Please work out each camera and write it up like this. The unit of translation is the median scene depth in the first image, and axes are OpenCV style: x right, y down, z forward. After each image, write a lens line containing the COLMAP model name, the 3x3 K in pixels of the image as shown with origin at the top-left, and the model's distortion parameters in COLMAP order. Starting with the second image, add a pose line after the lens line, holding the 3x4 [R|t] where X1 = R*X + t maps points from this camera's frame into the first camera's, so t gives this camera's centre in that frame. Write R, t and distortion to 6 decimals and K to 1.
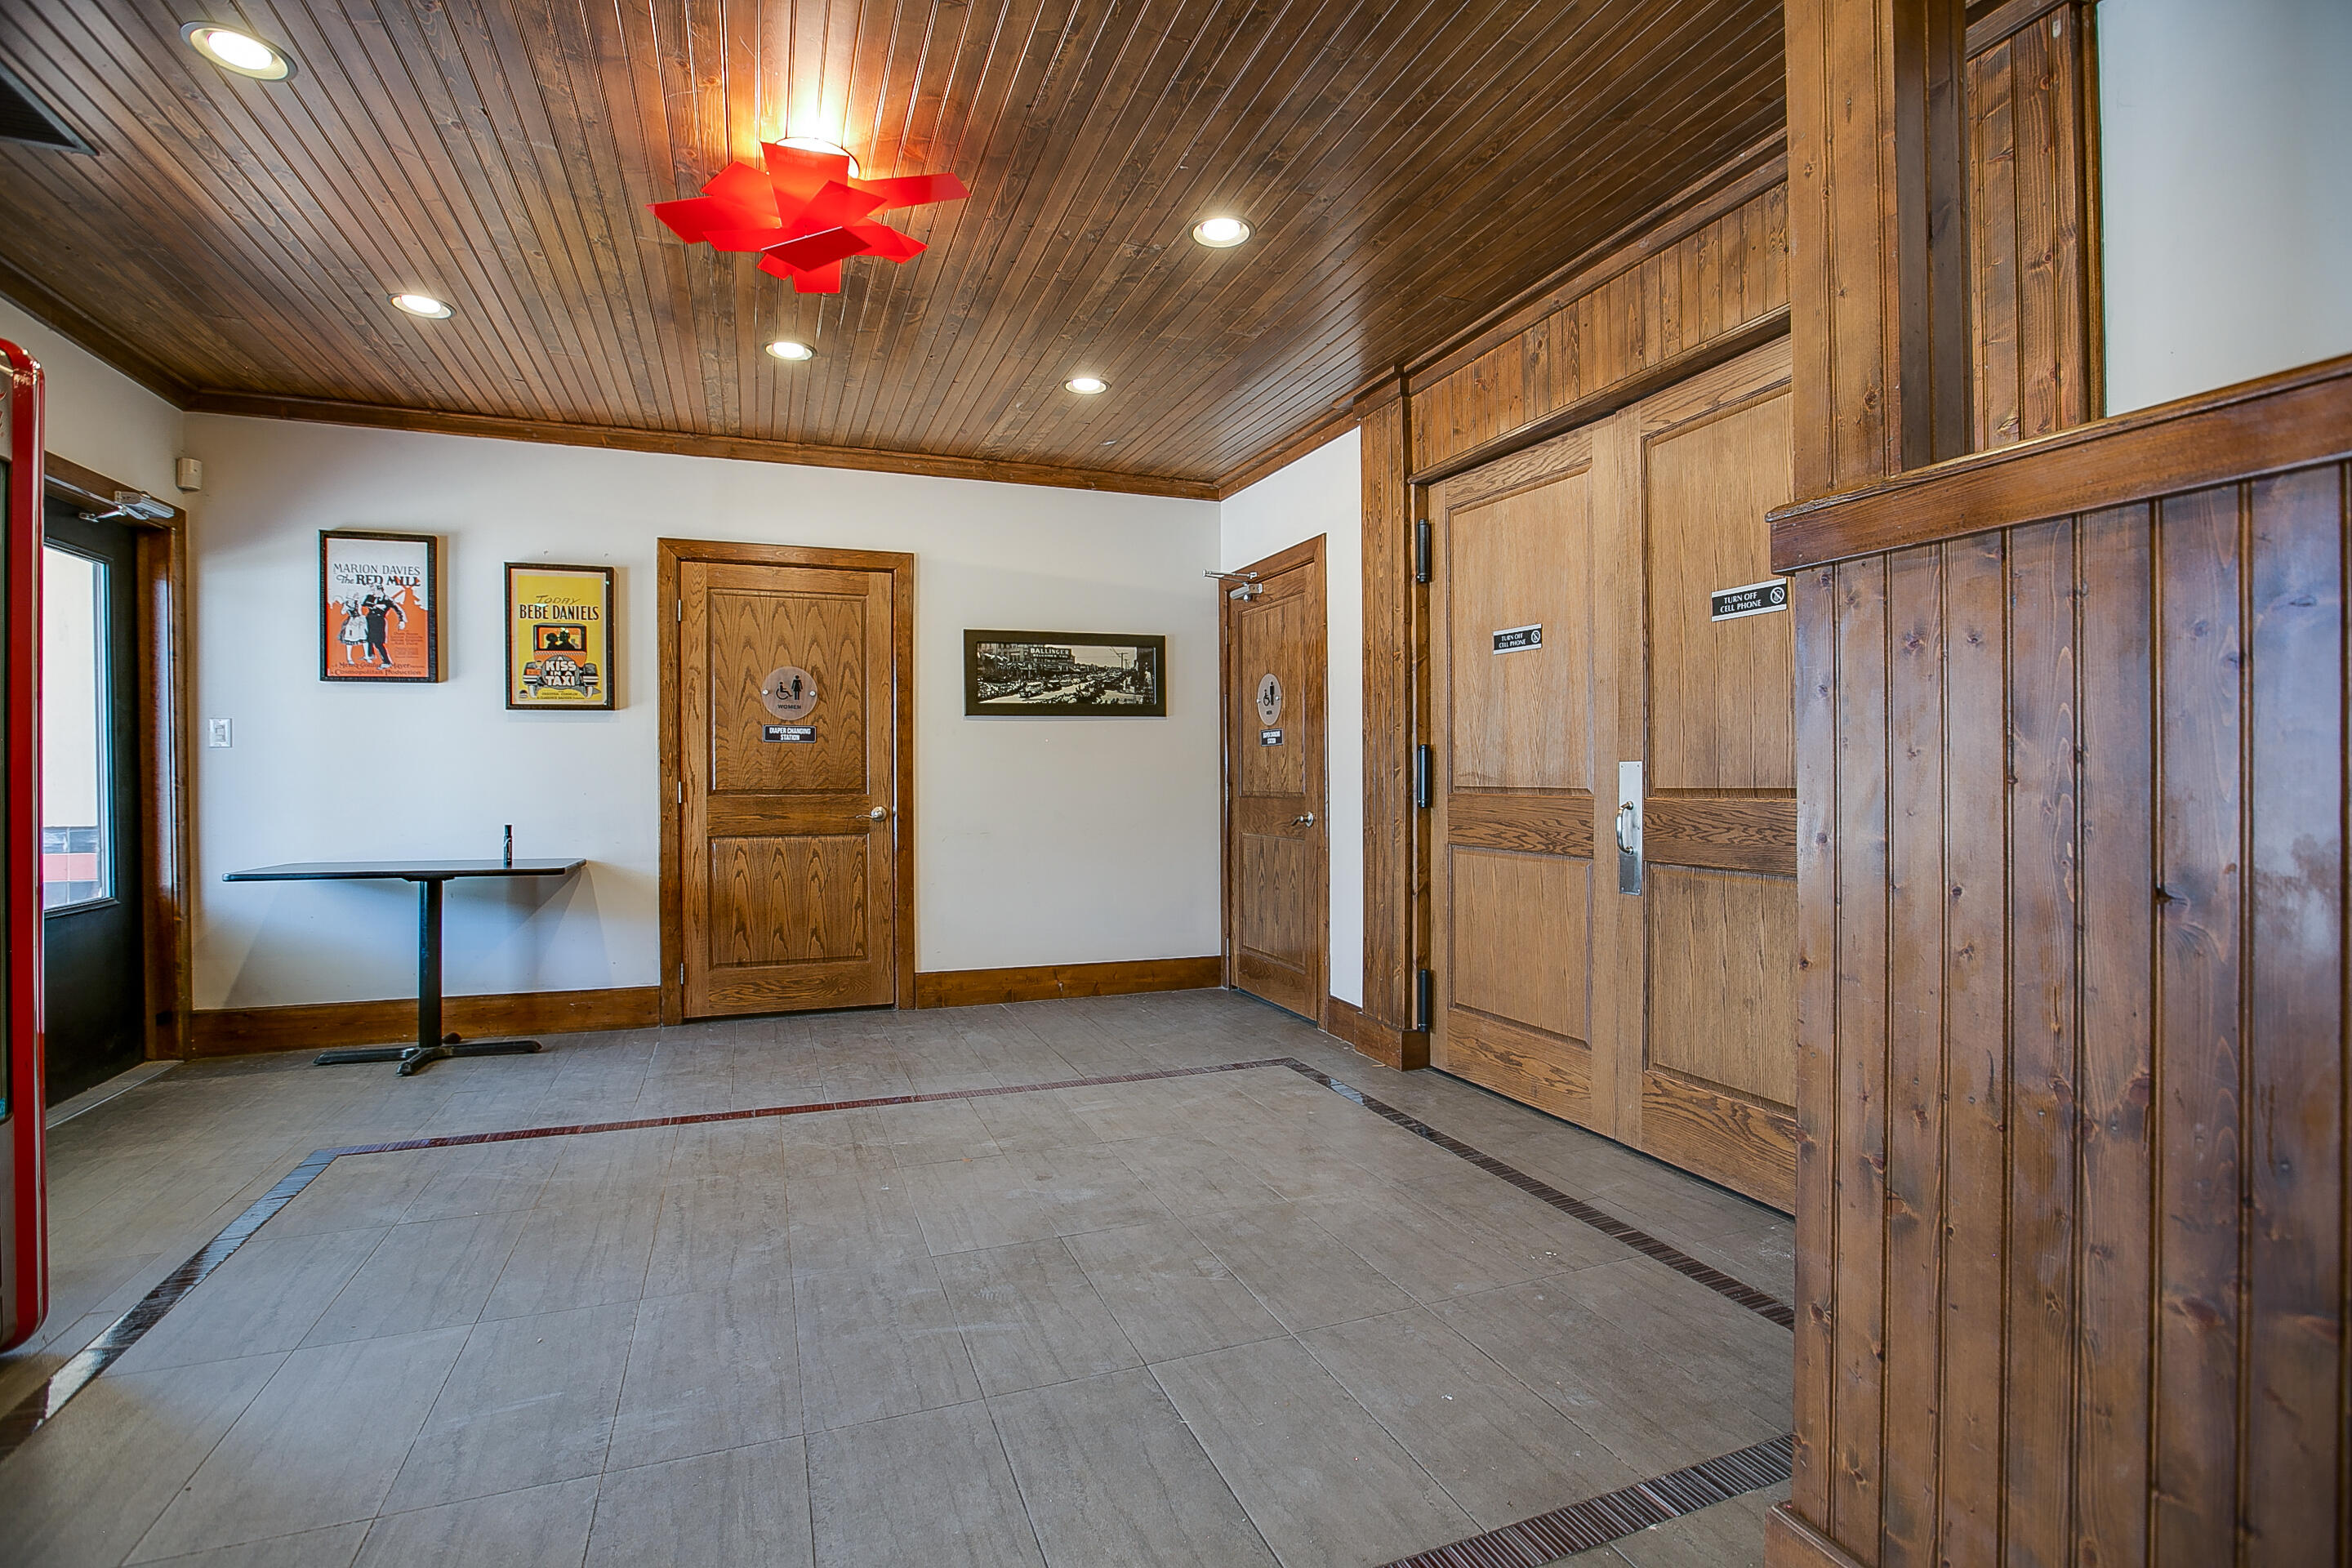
lens RADIAL K [[1066.5, 0, 1171.7], [0, 1066.5, 782.2], [0, 0, 1]] dist [-0.053082, 0.001588]
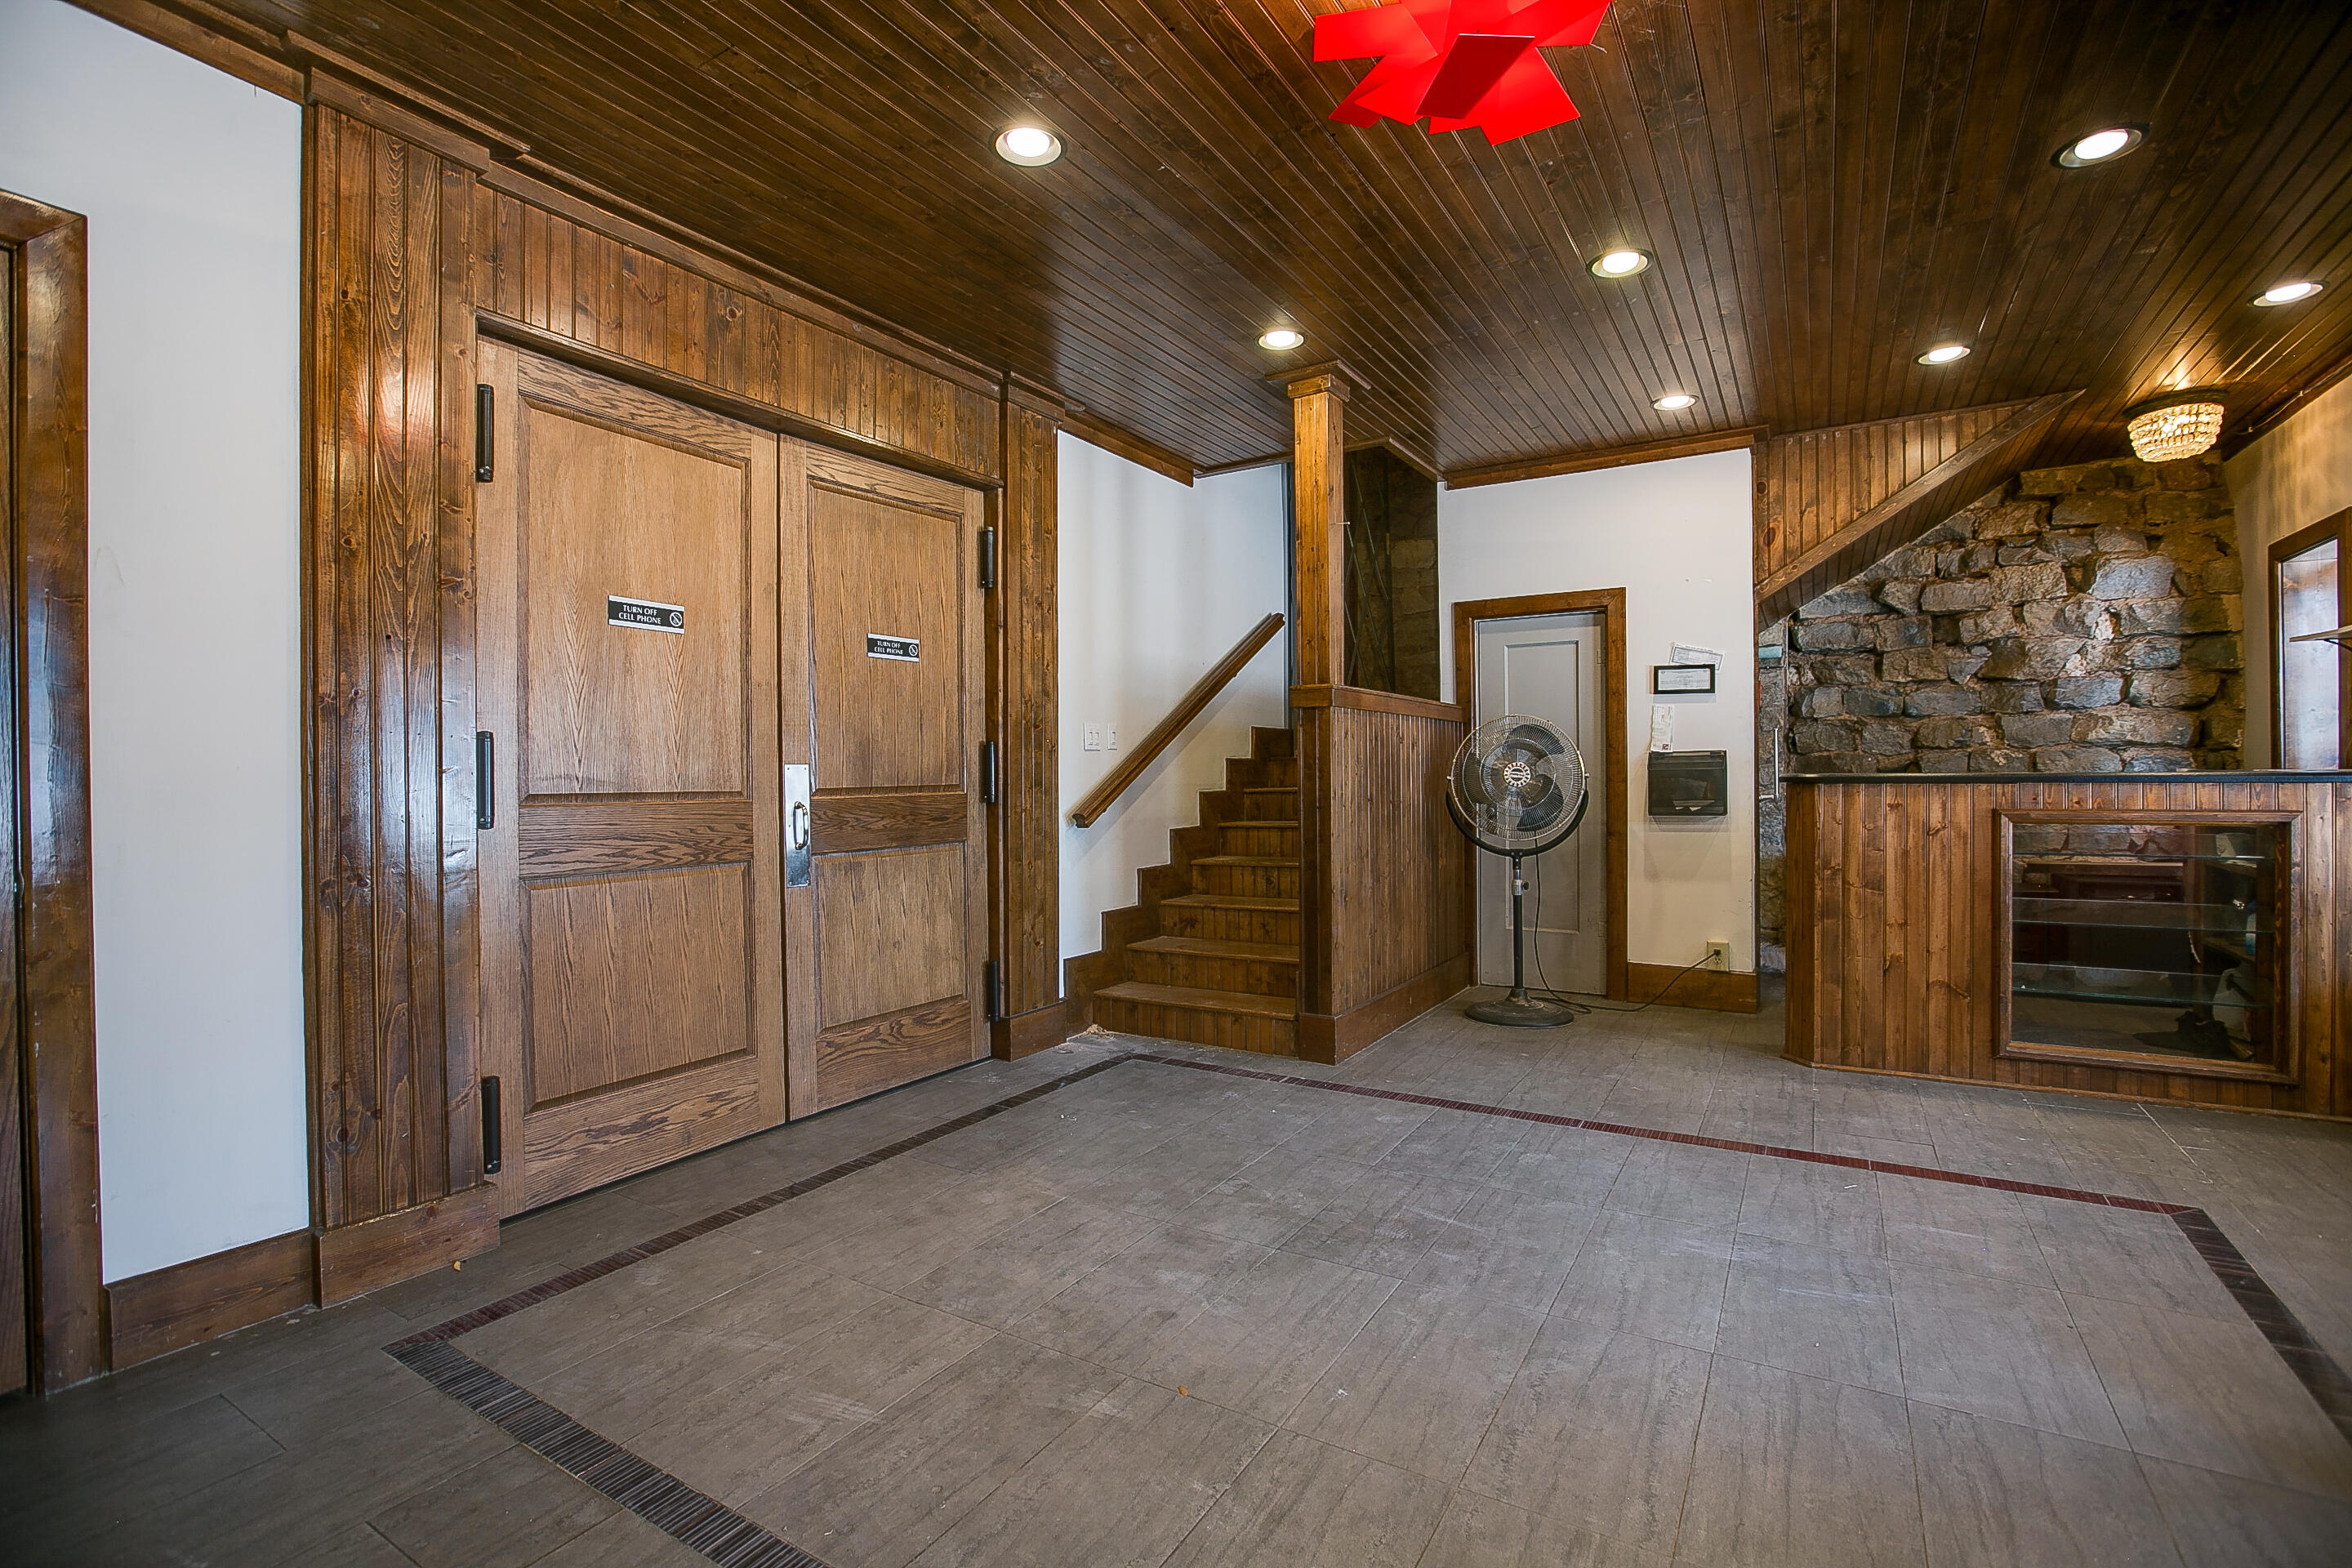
lens RADIAL K [[1066.5, 0, 1168.1], [0, 1066.5, 788.3], [0, 0, 1]] dist [-0.053082, 0.001588]
pose [[-0.600018, -0.000928, 0.799986, -0.712044], [0.013836, 0.999838, 0.011537, -0.002738], [-0.799867, 0.017991, -0.599907, 1.436451]]
